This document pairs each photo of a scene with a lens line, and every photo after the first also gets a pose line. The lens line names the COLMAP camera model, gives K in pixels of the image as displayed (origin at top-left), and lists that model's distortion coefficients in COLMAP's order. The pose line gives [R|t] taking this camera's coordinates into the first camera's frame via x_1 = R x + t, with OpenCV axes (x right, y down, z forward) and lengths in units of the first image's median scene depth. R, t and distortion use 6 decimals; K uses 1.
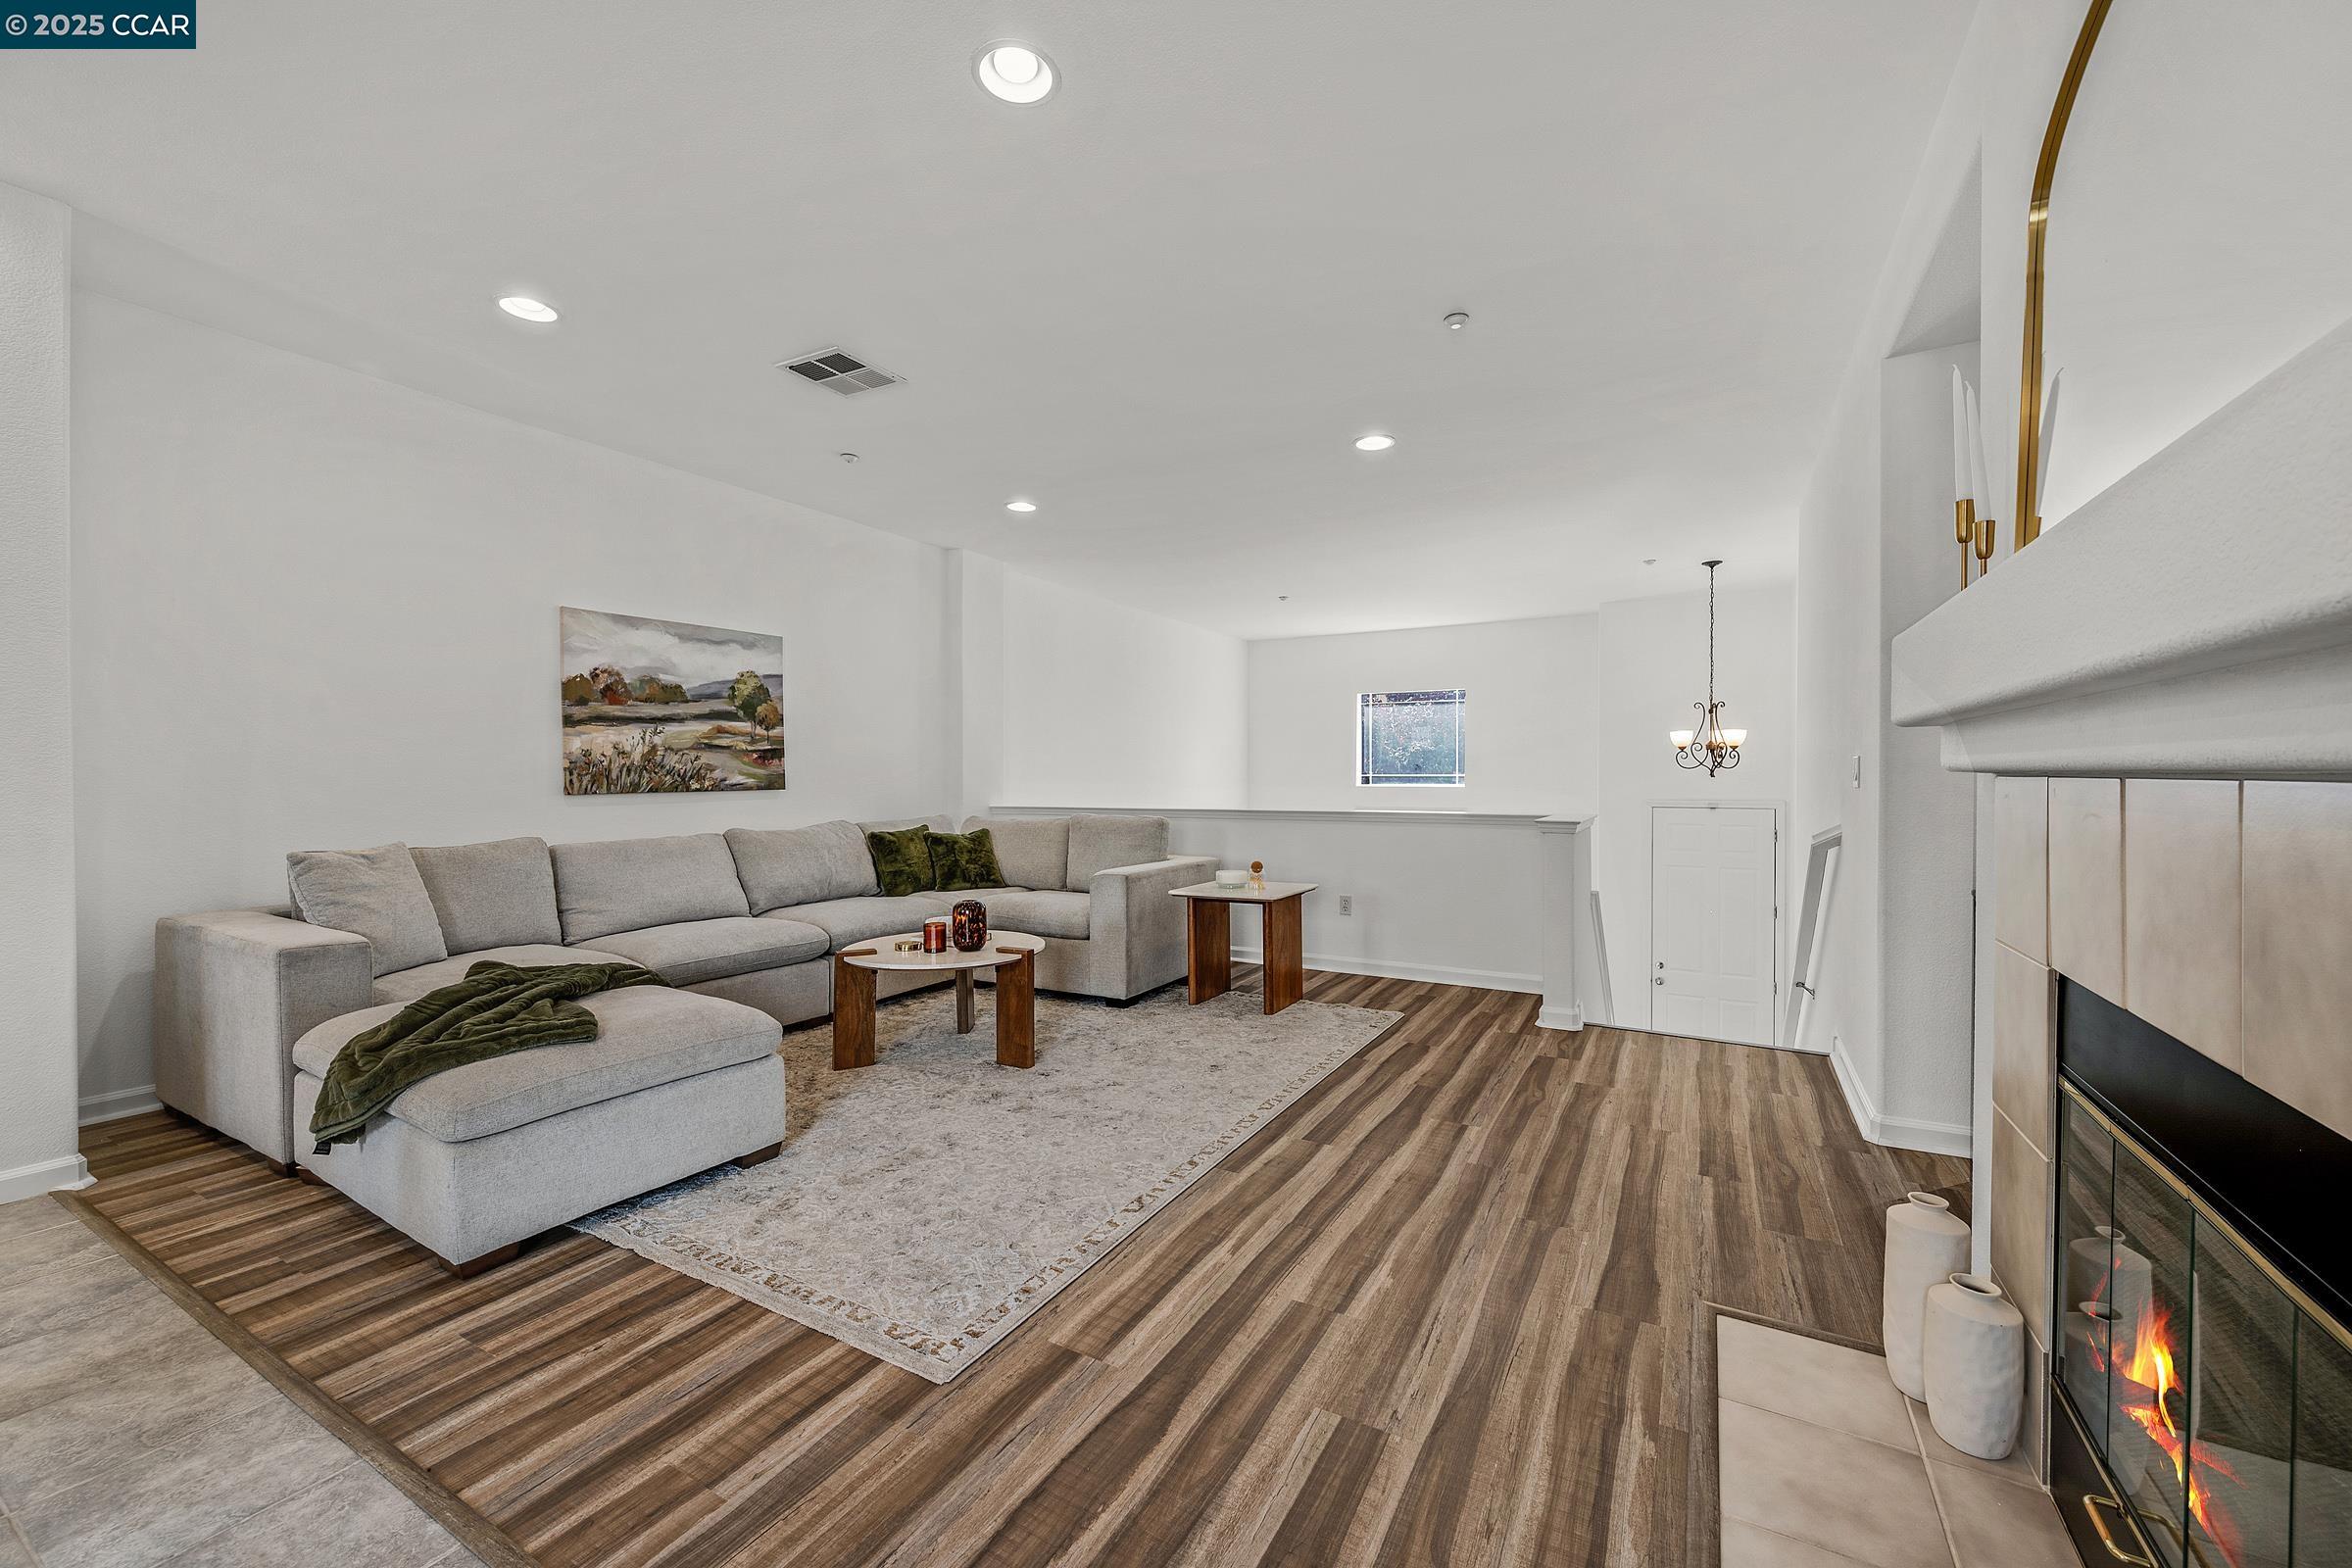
lens RADIAL K [[933.8, 0, 1171.0], [0, 933.8, 782.9], [0, 0, 1]] dist [0.002742, -0.000398]
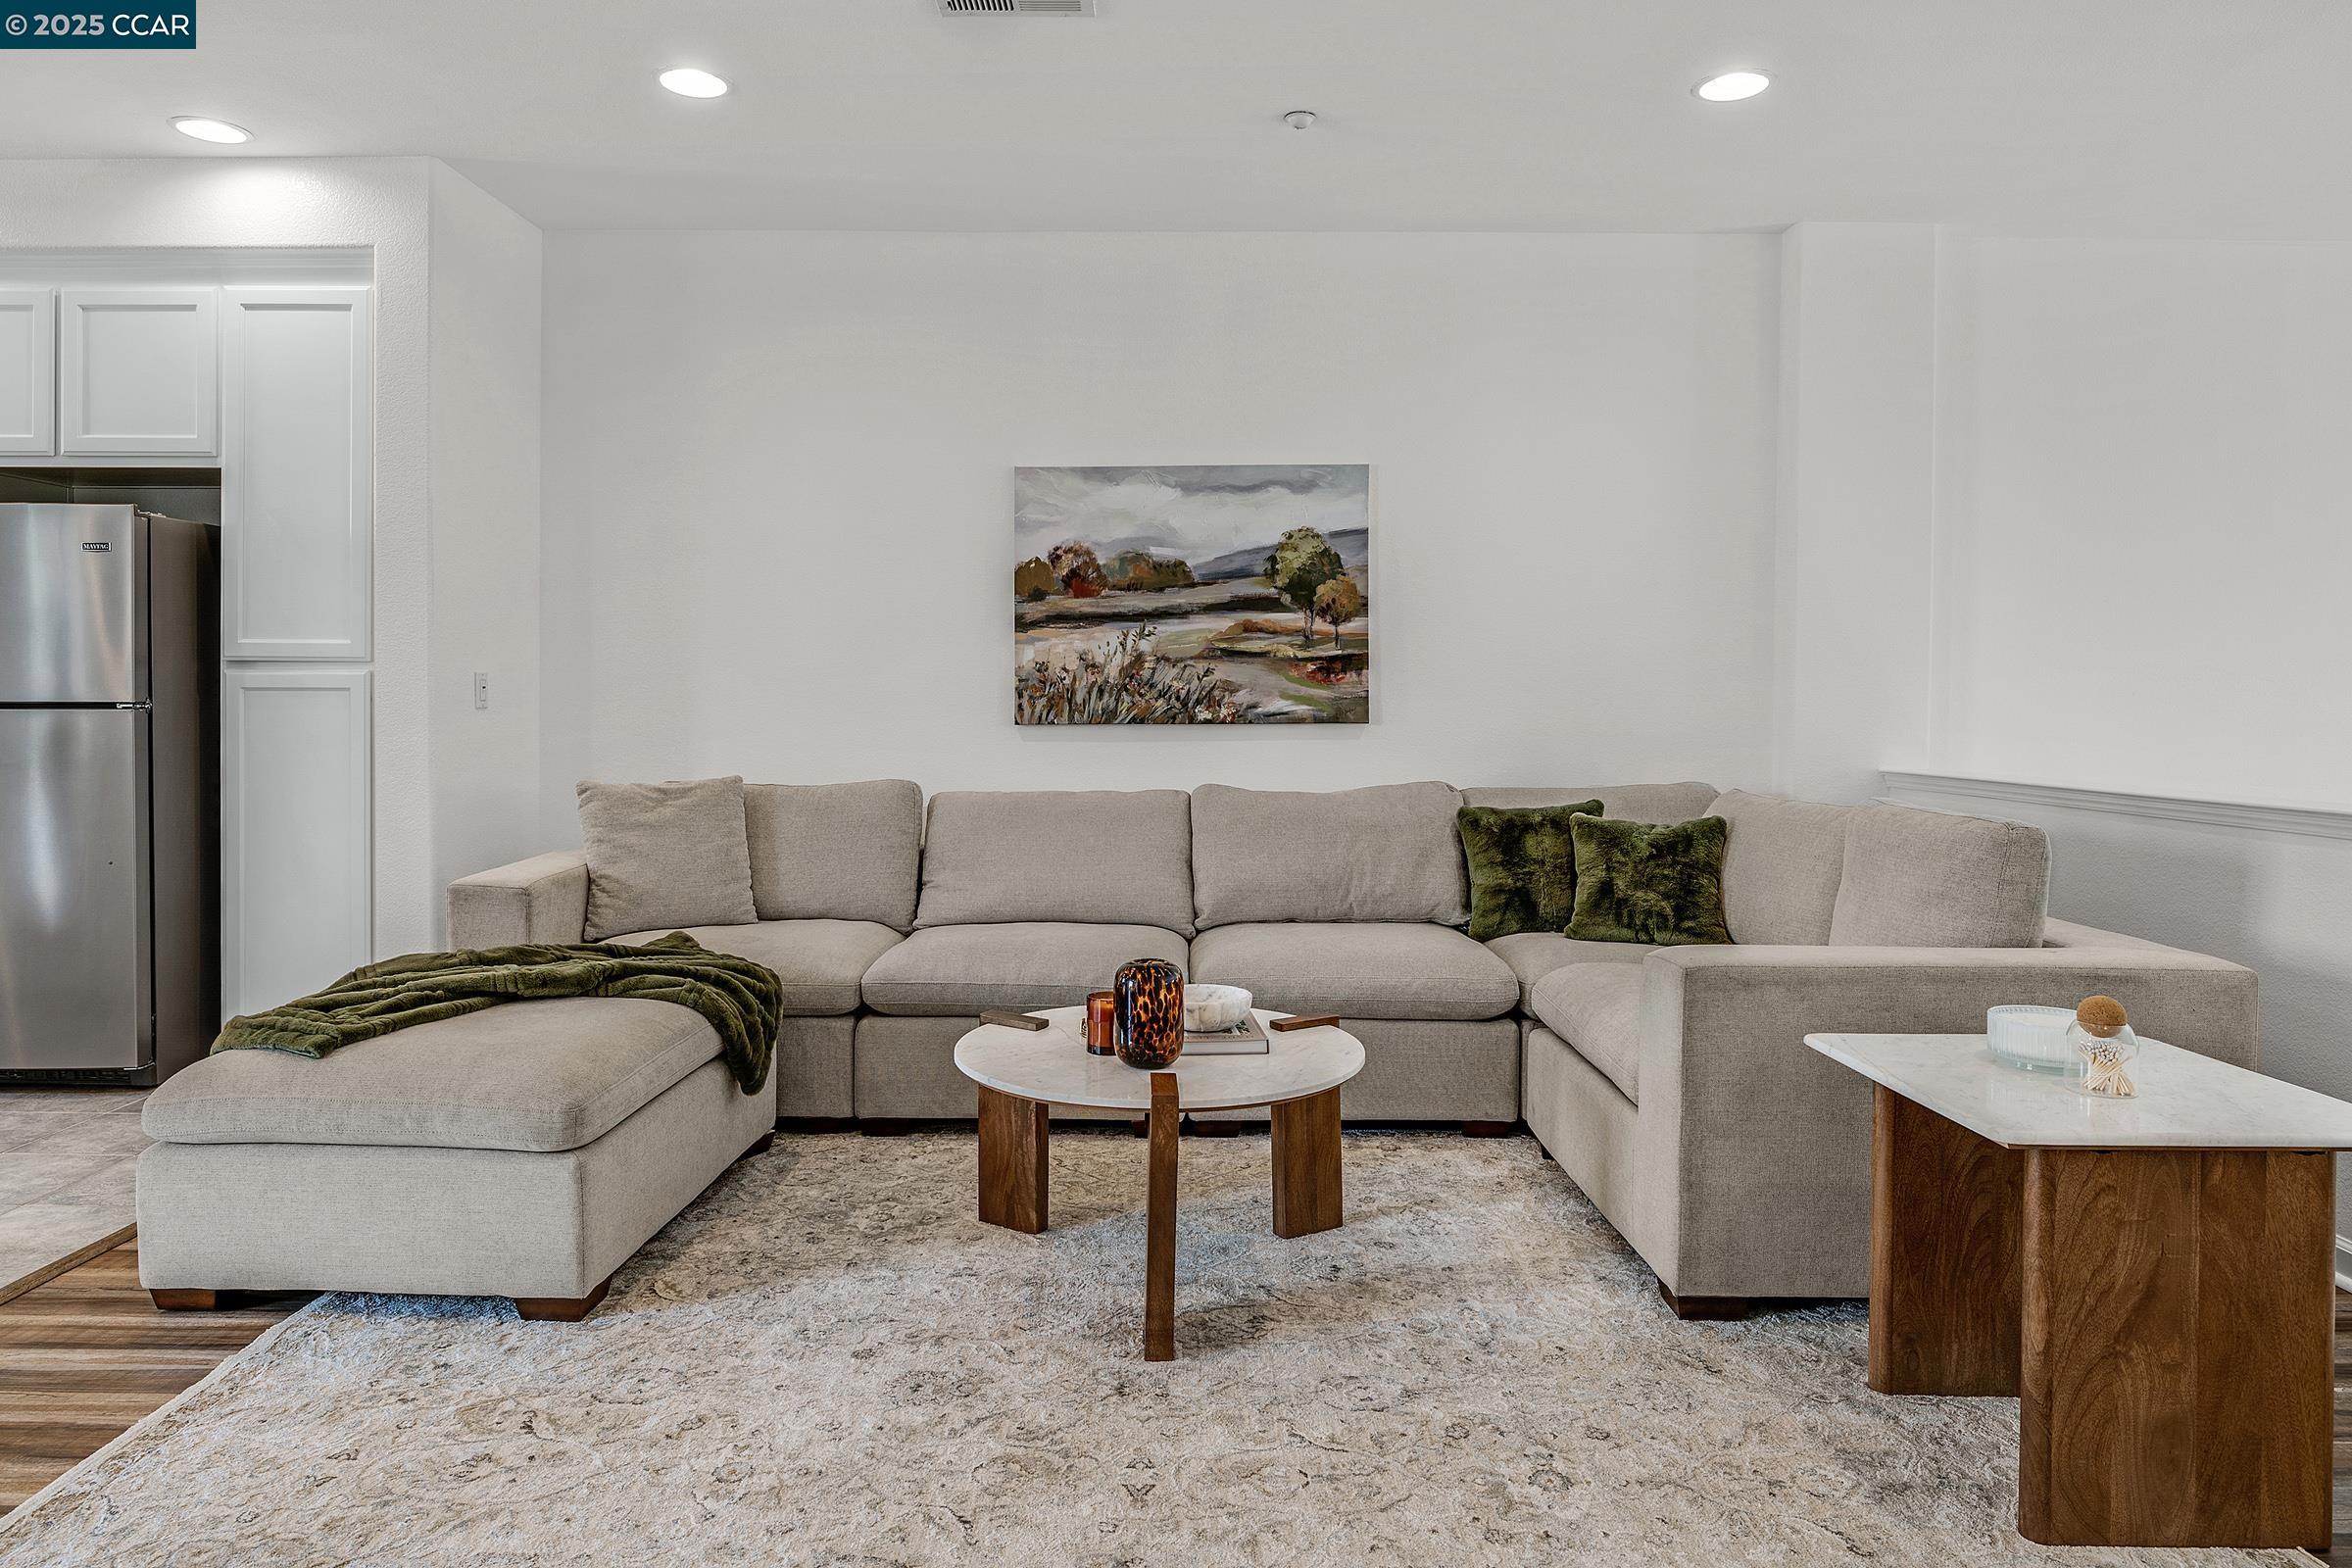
lens RADIAL K [[1387.6, 0, 1181.3], [0, 1387.6, 710.8], [0, 0, 1]] dist [-0.004863, 0.000555]
pose [[0.484388, 0.011301, -0.874780, 0.330545], [-0.011422, 0.999913, 0.006592, -0.006150], [0.874779, 0.006799, 0.484475, 0.534991]]
